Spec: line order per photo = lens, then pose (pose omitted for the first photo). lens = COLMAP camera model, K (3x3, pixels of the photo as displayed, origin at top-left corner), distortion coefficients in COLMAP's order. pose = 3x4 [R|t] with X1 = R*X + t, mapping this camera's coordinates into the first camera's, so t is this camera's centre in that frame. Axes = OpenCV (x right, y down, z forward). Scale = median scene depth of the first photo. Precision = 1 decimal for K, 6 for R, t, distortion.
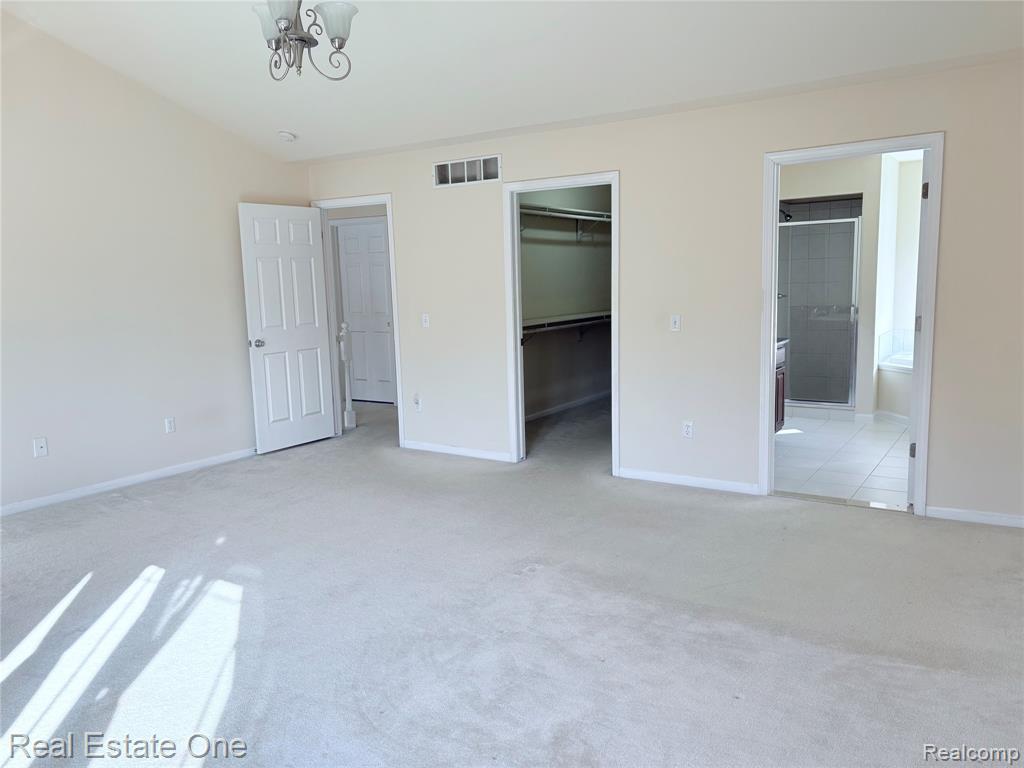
lens RADIAL K [[773.6, 0, 511.5], [0, 773.6, 383.6], [0, 0, 1]] dist [0.063004, -0.067763]
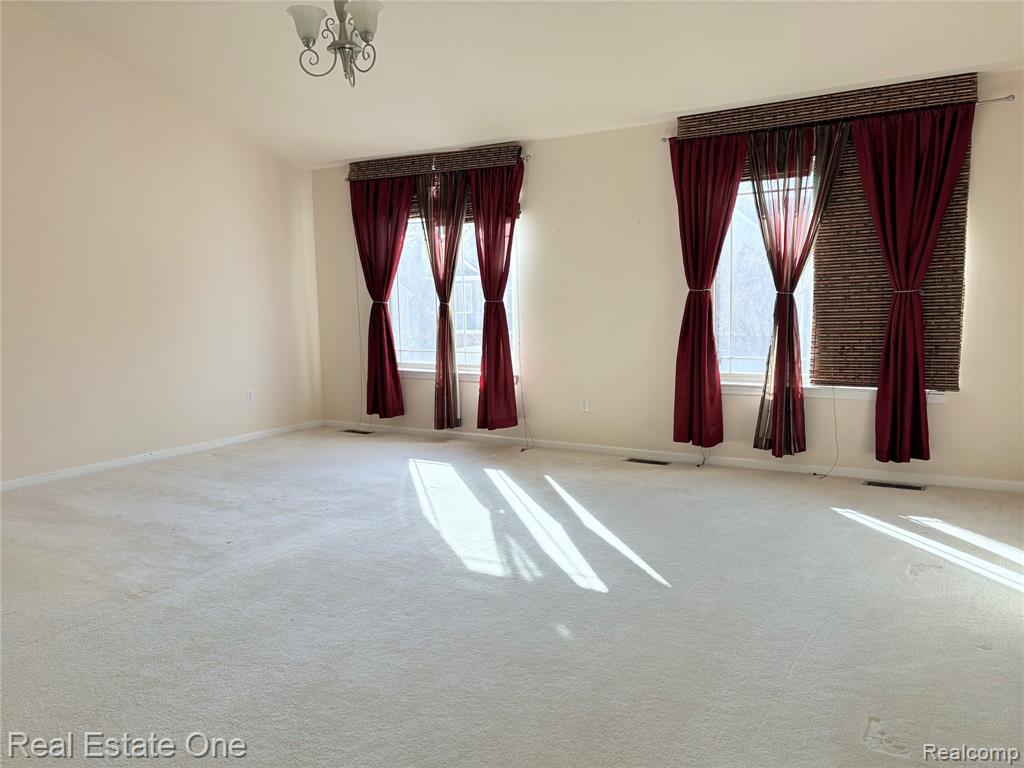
lens RADIAL K [[773.6, 0, 516.3], [0, 773.6, 384.7], [0, 0, 1]] dist [0.063004, -0.067763]
pose [[-0.997874, 0.052669, -0.038395, -0.384408], [0.041341, 0.966871, 0.251894, -0.206249], [0.050391, 0.249771, -0.966993, 1.917300]]
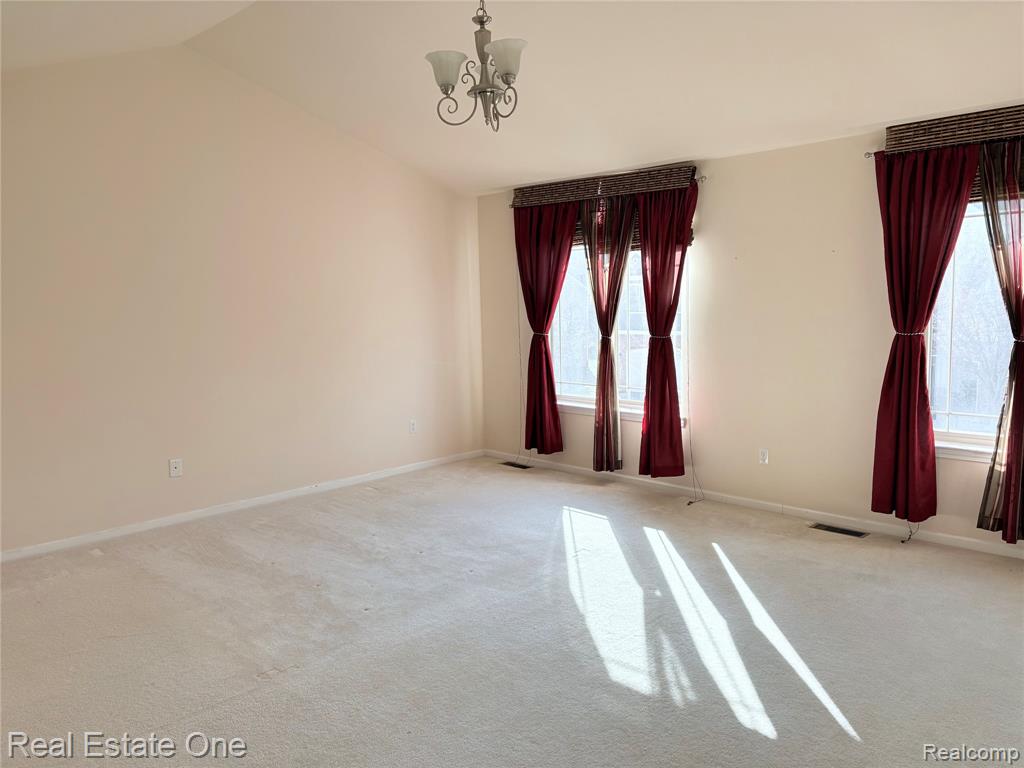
lens RADIAL K [[773.6, 0, 509.6], [0, 773.6, 391.0], [0, 0, 1]] dist [0.063004, -0.067763]
pose [[-0.979398, 0.030508, 0.199620, -0.422474], [0.080846, 0.965081, 0.249164, -0.266639], [-0.185048, 0.260169, -0.947665, 1.776842]]
